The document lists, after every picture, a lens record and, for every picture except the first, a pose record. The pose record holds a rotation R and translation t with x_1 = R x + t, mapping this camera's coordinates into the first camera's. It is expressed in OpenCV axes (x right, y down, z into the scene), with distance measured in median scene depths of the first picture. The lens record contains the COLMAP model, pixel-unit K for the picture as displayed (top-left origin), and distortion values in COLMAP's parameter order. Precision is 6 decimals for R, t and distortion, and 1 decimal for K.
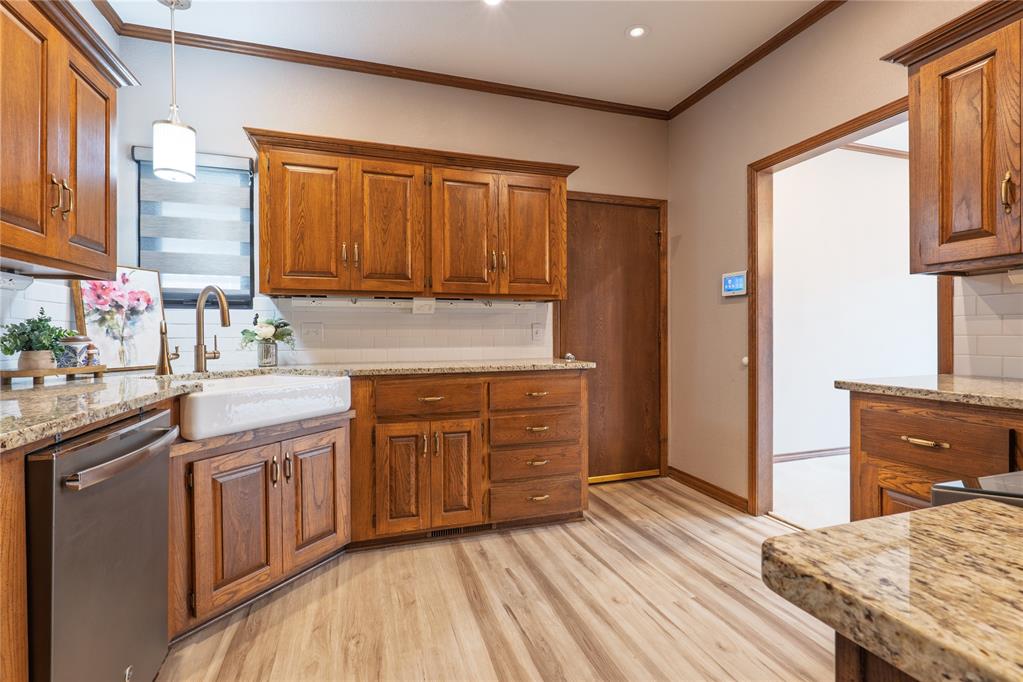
lens RADIAL K [[473.7, 0, 512.8], [0, 473.7, 337.8], [0, 0, 1]] dist [-0.011742, 0.000492]
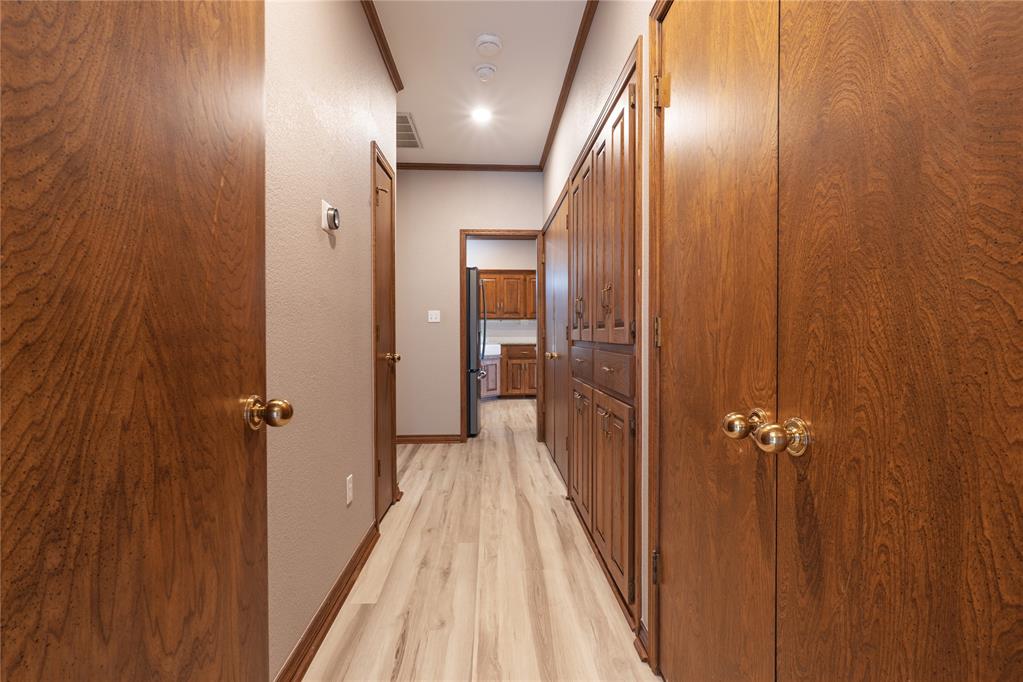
lens RADIAL K [[469.8, 0, 514.2], [0, 469.8, 336.2], [0, 0, 1]] dist [-0.002573, 0.000320]
pose [[0.965159, 0.005100, -0.261614, 0.595044], [-0.003960, 0.999980, 0.004885, 0.004056], [0.261634, -0.003678, 0.965160, -2.099803]]
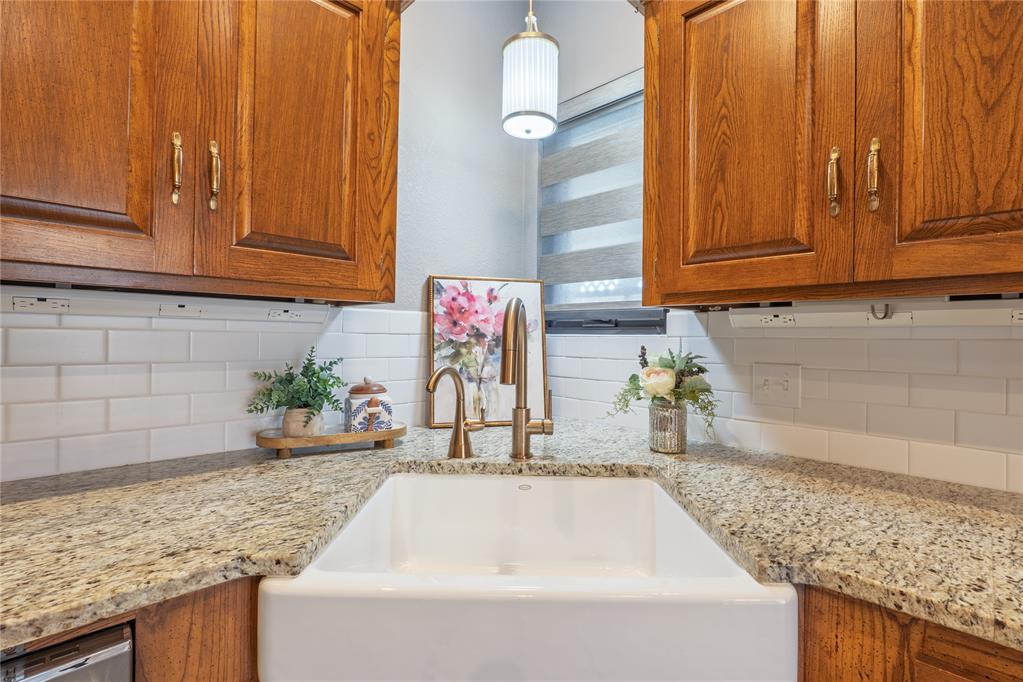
lens RADIAL K [[469.8, 0, 514.2], [0, 469.8, 336.2], [0, 0, 1]] dist [-0.002573, 0.000320]
pose [[0.440104, 0.006308, -0.897925, -0.157344], [-0.019085, 0.999815, -0.002331, -0.060327], [0.897744, 0.018162, 0.440143, 0.678123]]
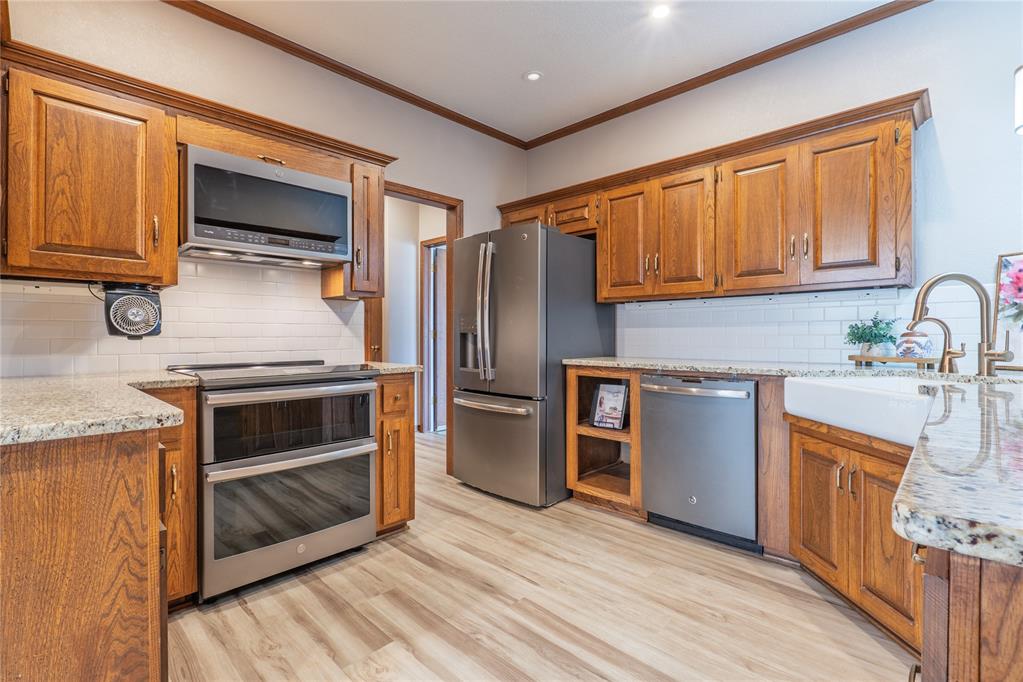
lens RADIAL K [[469.8, 0, 514.2], [0, 469.8, 336.2], [0, 0, 1]] dist [-0.002573, 0.000320]
pose [[-0.879020, 0.013808, -0.476586, 0.408493], [0.007709, 0.999862, 0.014749, -0.014426], [0.476723, 0.009290, -0.879004, 1.199649]]
